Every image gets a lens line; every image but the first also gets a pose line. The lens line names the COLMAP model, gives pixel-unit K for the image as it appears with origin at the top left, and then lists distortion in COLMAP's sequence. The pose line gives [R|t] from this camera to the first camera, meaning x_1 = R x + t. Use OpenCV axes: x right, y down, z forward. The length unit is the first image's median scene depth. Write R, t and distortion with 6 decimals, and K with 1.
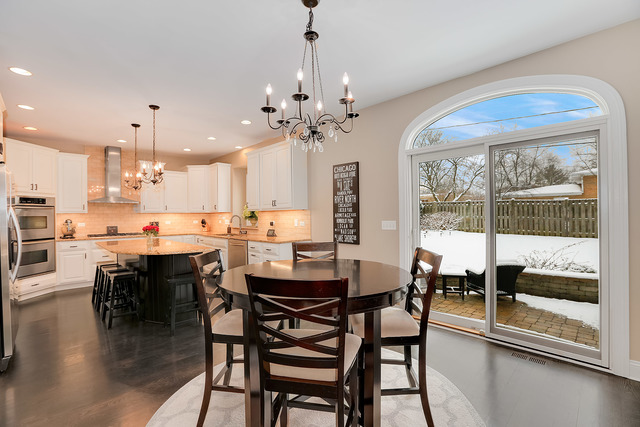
lens RADIAL K [[293.6, 0, 323.2], [0, 293.6, 214.1], [0, 0, 1]] dist [-0.034758, 0.007281]
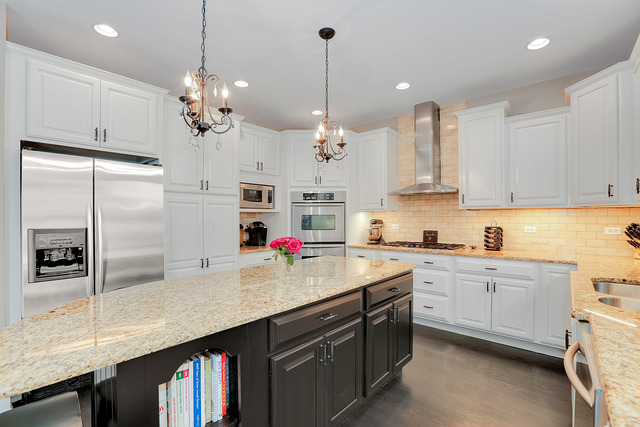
lens RADIAL K [[293.6, 0, 325.4], [0, 293.6, 219.3], [0, 0, 1]] dist [-0.034758, 0.007281]
pose [[0.072304, 0.016936, -0.997239, -0.111826], [0.005599, 0.999833, 0.017386, 0.004201], [0.997367, -0.006840, 0.072198, 0.733756]]
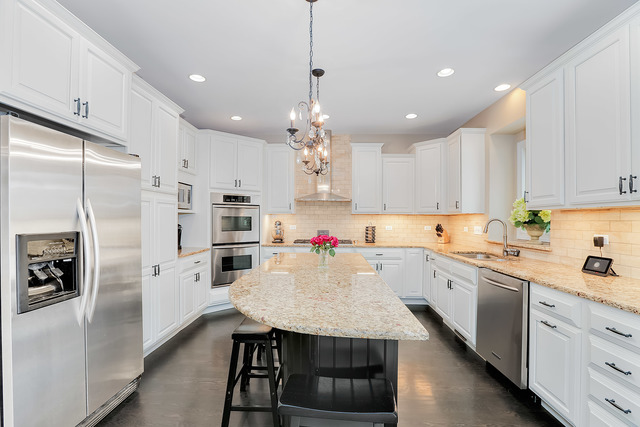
lens RADIAL K [[293.6, 0, 317.4], [0, 293.6, 219.3], [0, 0, 1]] dist [-0.034758, 0.007281]
pose [[0.677216, 0.014155, -0.735649, -0.140521], [-0.010254, 0.999899, 0.009800, 0.003373], [0.735713, 0.000906, 0.677293, 0.438018]]
